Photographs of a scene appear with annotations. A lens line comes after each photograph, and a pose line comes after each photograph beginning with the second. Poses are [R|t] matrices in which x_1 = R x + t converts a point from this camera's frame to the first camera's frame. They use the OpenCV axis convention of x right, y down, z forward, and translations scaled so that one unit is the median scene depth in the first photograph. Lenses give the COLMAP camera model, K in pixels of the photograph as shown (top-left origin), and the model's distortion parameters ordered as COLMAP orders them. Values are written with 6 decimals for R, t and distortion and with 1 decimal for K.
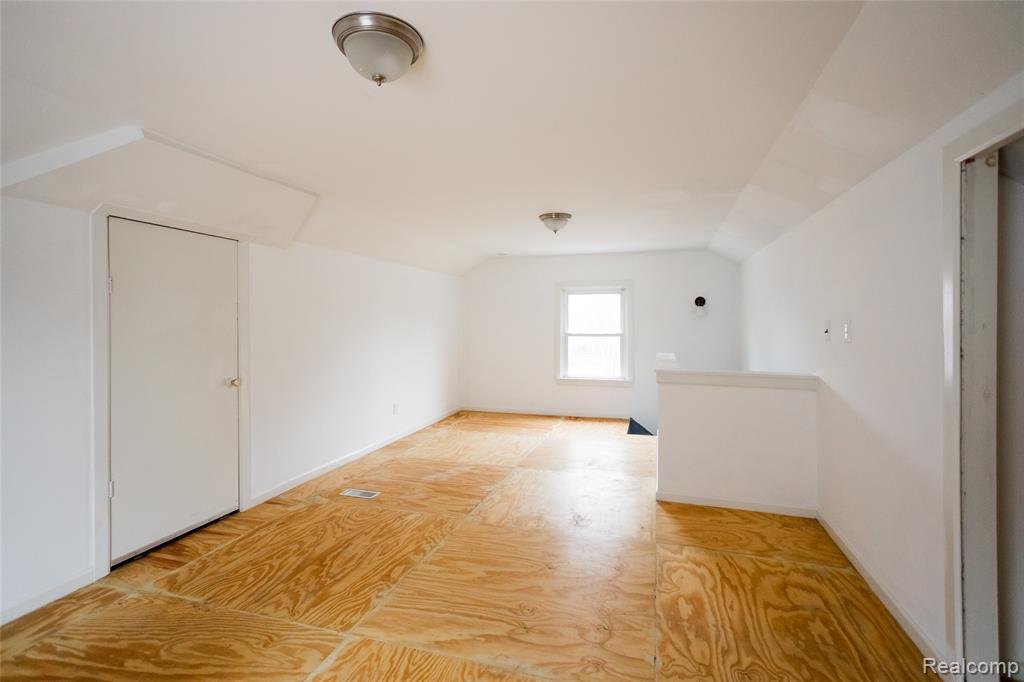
lens RADIAL K [[482.9, 0, 510.9], [0, 482.9, 320.8], [0, 0, 1]] dist [-0.000388, 0.001454]
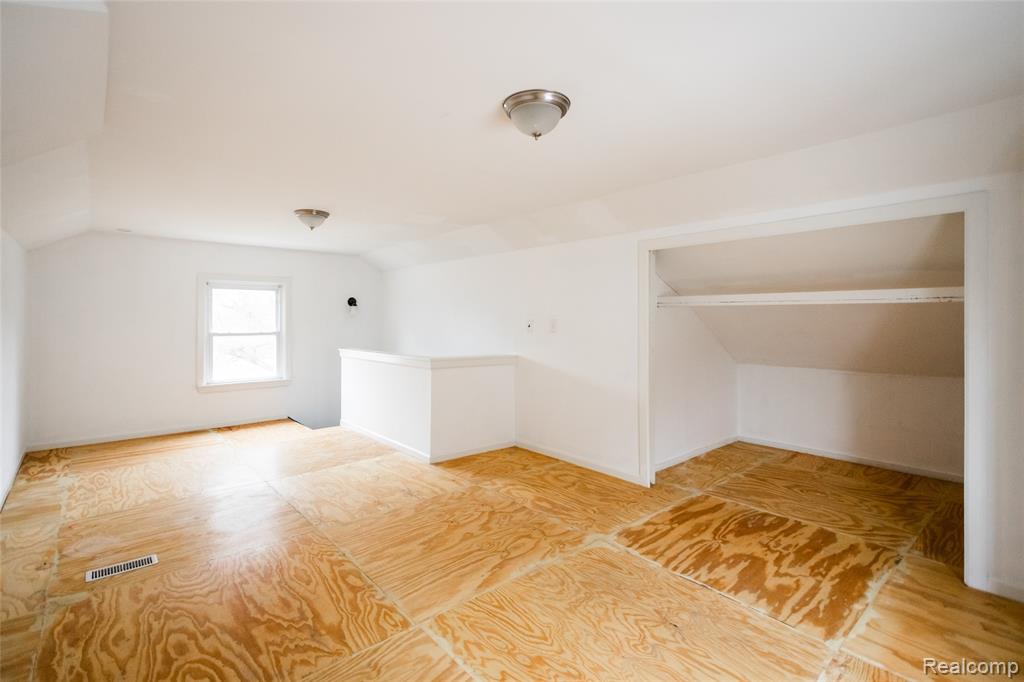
lens RADIAL K [[482.9, 0, 510.9], [0, 482.9, 320.8], [0, 0, 1]] dist [-0.000388, 0.001454]
pose [[0.527686, -0.000651, 0.849439, -0.809878], [-0.003804, 0.999988, 0.003129, -0.001843], [-0.849431, -0.004883, 0.527677, 0.213646]]
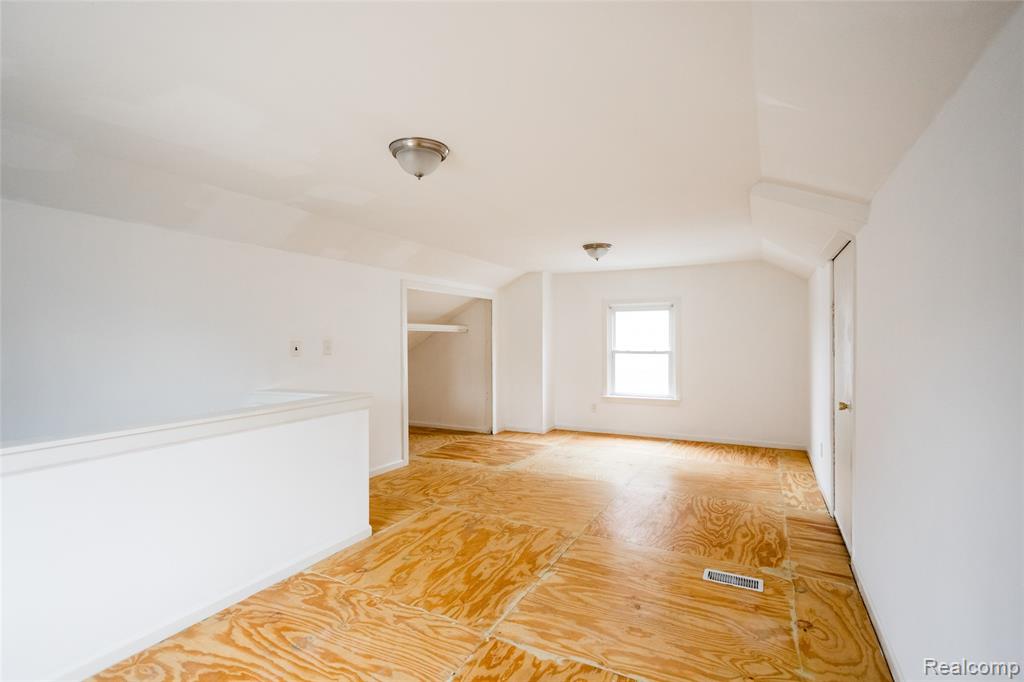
lens RADIAL K [[482.9, 0, 510.9], [0, 482.9, 320.8], [0, 0, 1]] dist [-0.000388, 0.001454]
pose [[-0.983274, 0.018434, 0.181198, -0.169687], [0.011458, 0.999155, -0.039470, 0.001909], [-0.181772, -0.036734, -0.982654, 2.359249]]
